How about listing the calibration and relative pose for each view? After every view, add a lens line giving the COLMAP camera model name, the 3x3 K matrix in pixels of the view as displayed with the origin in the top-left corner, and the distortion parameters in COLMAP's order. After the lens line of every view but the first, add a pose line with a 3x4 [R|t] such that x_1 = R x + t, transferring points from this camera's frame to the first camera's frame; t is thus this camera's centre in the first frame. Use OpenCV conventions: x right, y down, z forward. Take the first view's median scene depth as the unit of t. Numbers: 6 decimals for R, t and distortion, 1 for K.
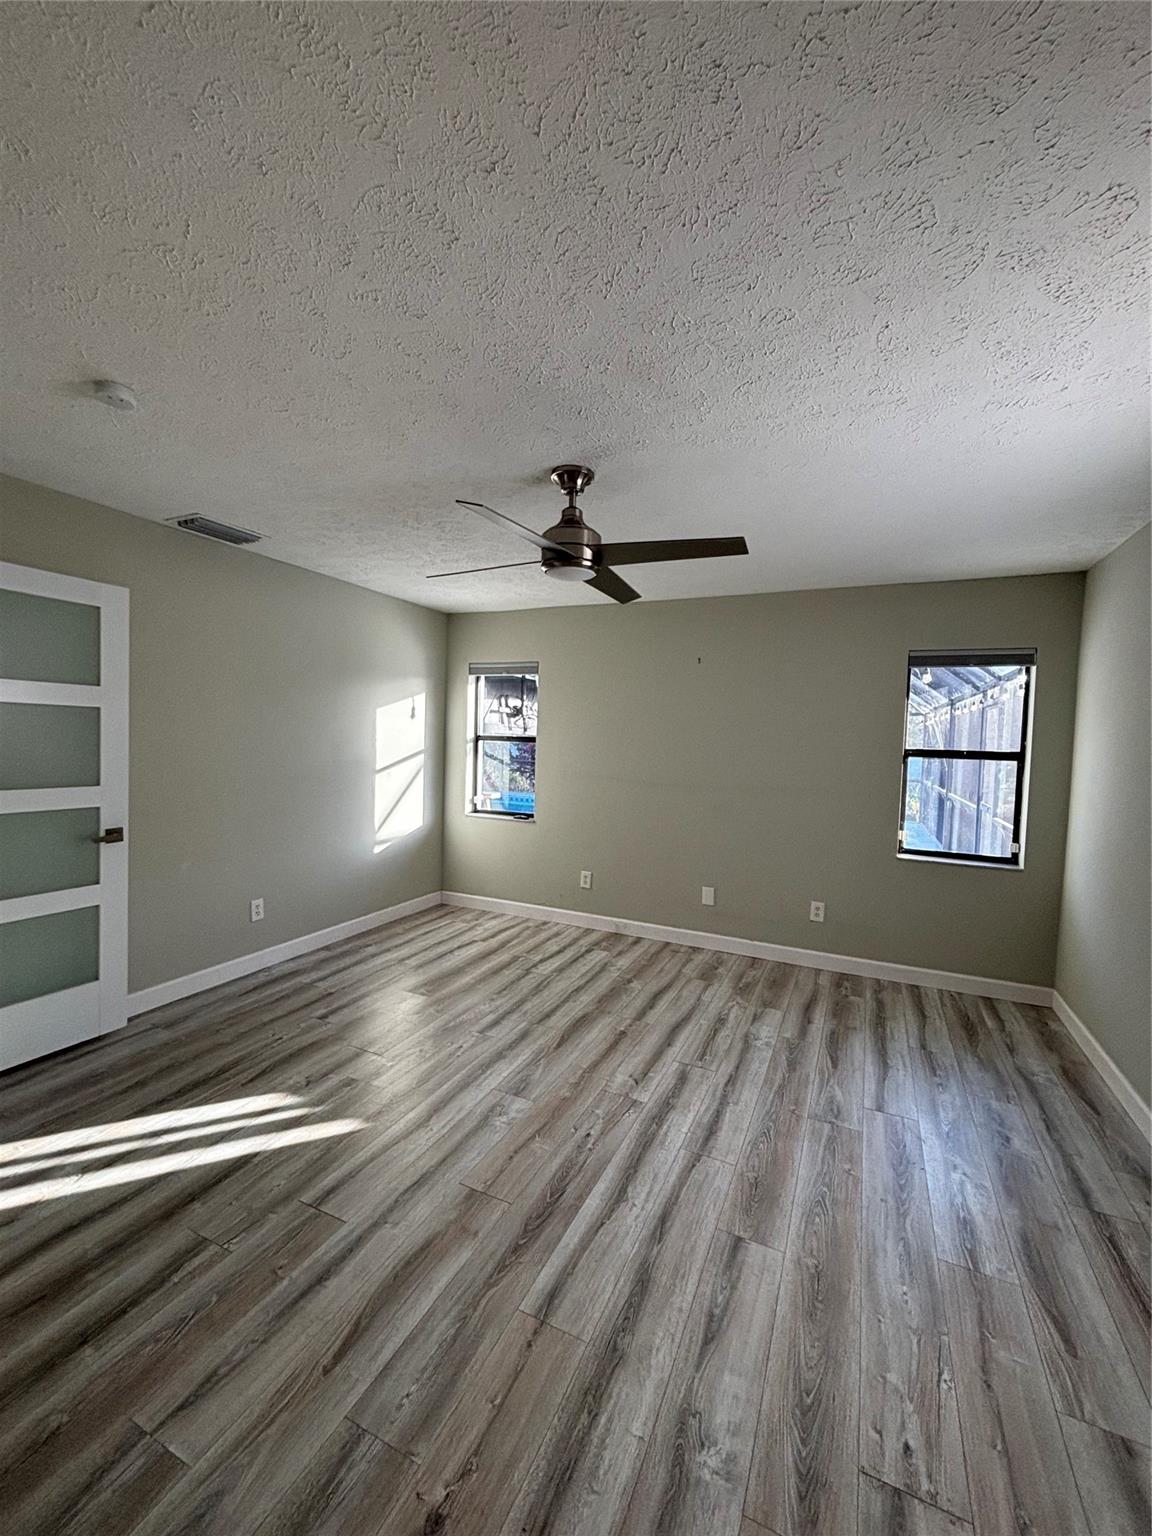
lens RADIAL K [[623.2, 0, 579.8], [0, 623.2, 767.5], [0, 0, 1]] dist [0.010989, -0.003093]
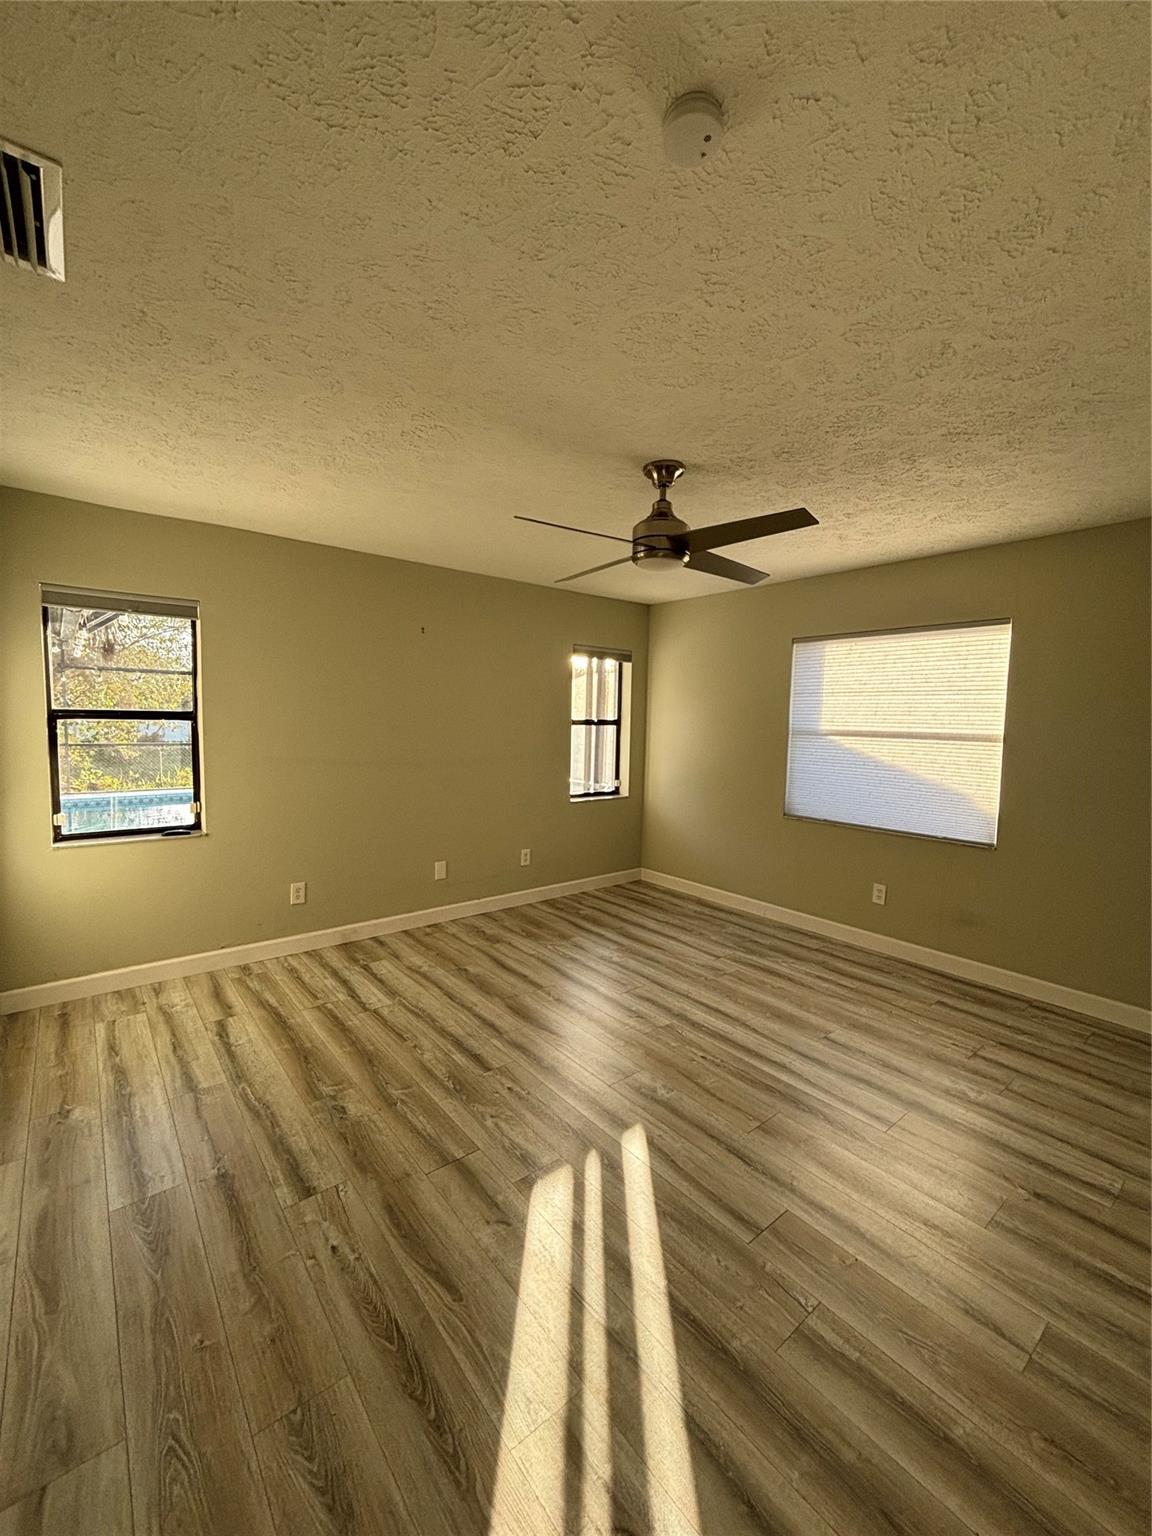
lens RADIAL K [[619.0, 0, 572.6], [0, 619.0, 772.3], [0, 0, 1]] dist [0.000182, -0.000233]
pose [[0.445688, -0.105426, 0.888959, -0.647665], [0.039253, 0.994387, 0.098249, -0.046257], [-0.894327, -0.008894, 0.447325, 0.416535]]
